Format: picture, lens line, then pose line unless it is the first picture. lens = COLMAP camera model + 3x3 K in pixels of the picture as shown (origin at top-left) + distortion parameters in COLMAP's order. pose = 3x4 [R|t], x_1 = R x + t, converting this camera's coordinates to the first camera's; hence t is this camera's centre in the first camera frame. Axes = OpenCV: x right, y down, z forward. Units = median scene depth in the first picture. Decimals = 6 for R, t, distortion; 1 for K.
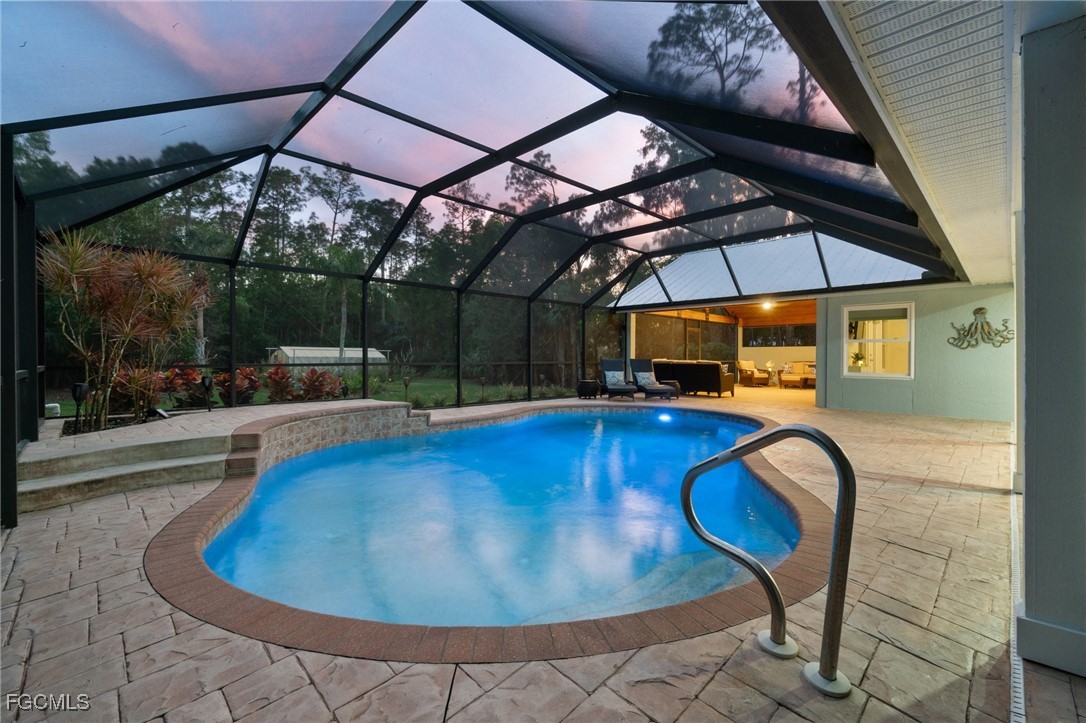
lens RADIAL K [[466.5, 0, 538.1], [0, 466.5, 359.2], [0, 0, 1]] dist [-0.000405, 0.000029]
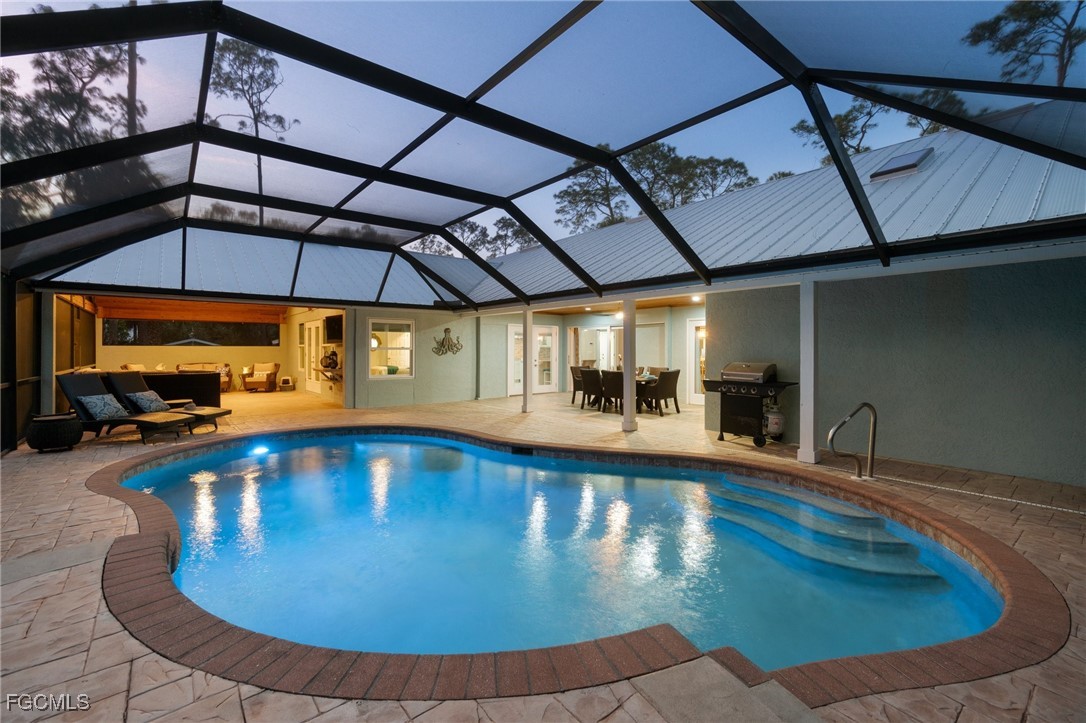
lens RADIAL K [[466.5, 0, 538.1], [0, 466.5, 359.2], [0, 0, 1]] dist [-0.000405, 0.000029]
pose [[0.096207, -0.024502, 0.995060, -0.637639], [0.004396, 0.999698, 0.024192, -0.053694], [-0.995352, 0.002047, 0.096285, 0.671581]]
